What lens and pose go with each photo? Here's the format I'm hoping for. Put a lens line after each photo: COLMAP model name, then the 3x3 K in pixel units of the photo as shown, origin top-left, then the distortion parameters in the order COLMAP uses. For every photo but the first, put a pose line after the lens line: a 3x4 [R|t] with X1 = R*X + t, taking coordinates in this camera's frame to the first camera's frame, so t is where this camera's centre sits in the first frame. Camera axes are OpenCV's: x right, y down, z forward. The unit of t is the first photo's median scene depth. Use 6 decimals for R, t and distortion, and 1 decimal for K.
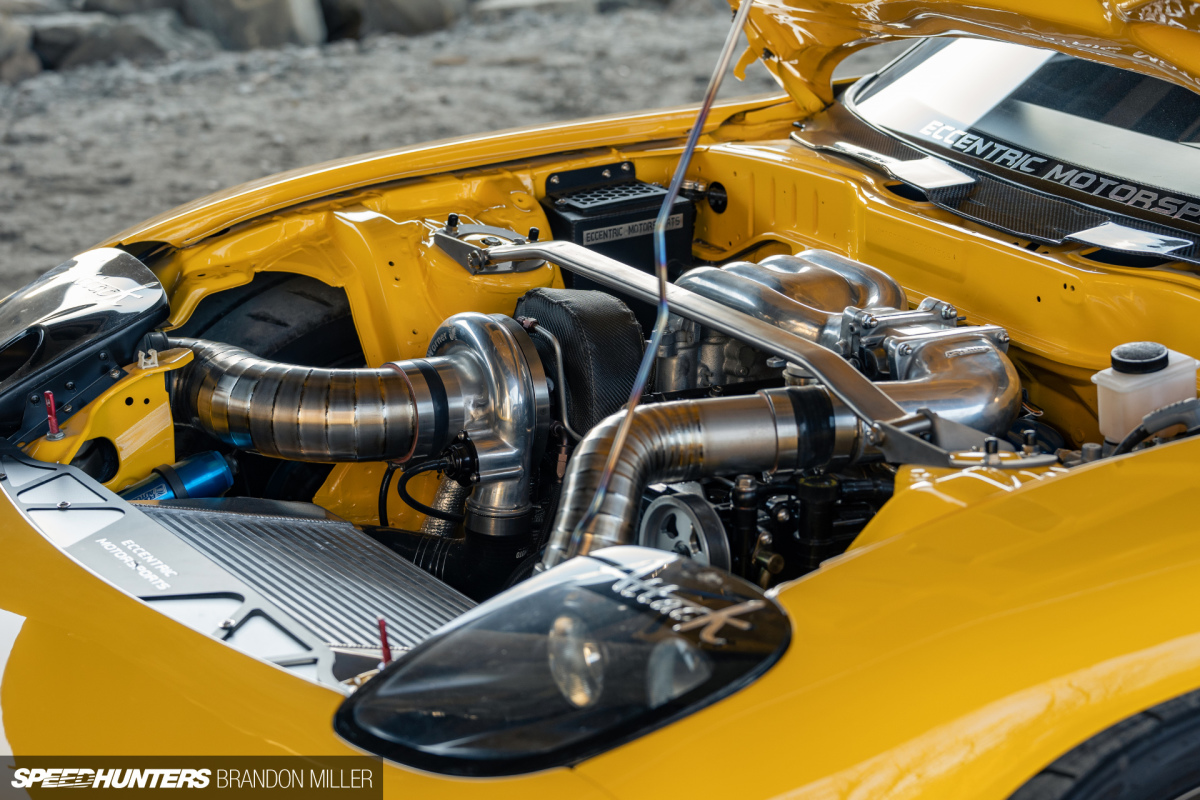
lens RADIAL K [[3088.8, 0, 600.0], [0, 3088.8, 400.0], [0, 0, 1]] dist [0.042621, 0.893878]
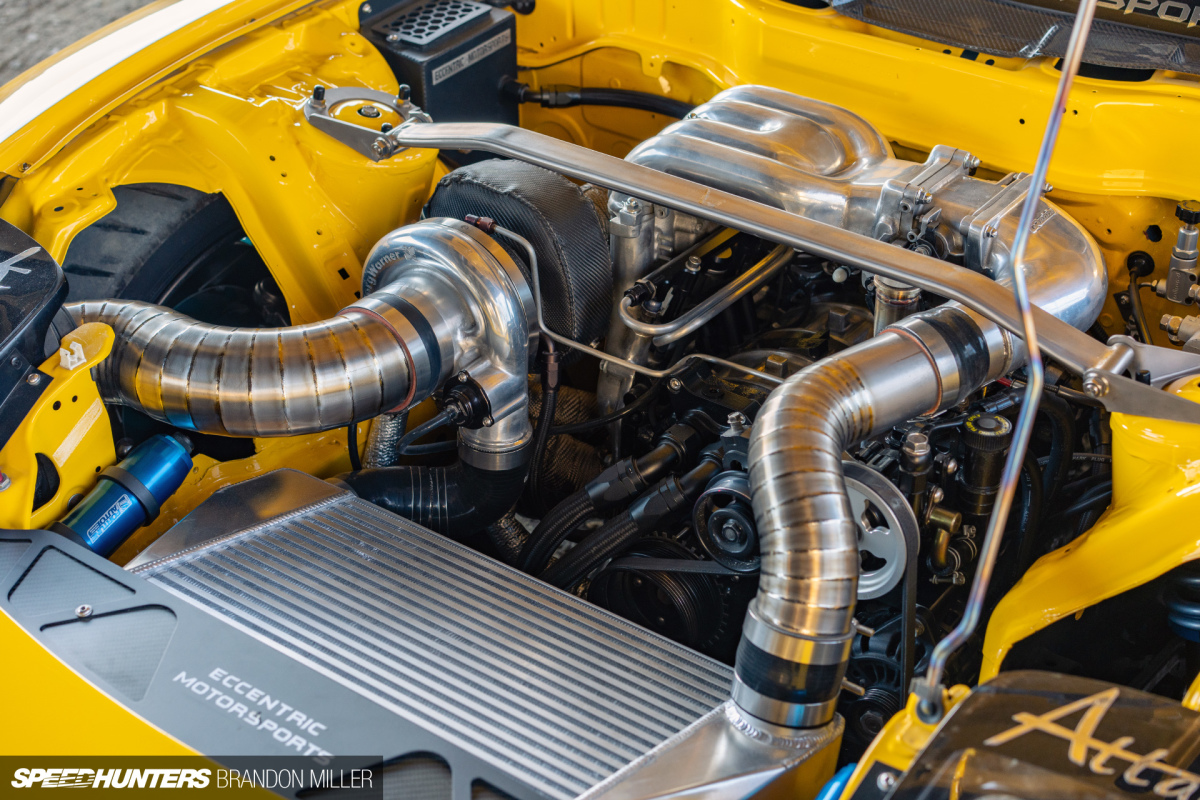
lens RADIAL K [[1900.7, 0, 600.0], [0, 1900.7, 400.0], [0, 0, 1]] dist [-0.009121, -0.005341]
pose [[0.925630, -0.213223, 0.312641, -0.175039], [0.121265, 0.949714, 0.288683, -0.131272], [-0.358473, -0.229301, 0.904941, 0.474250]]
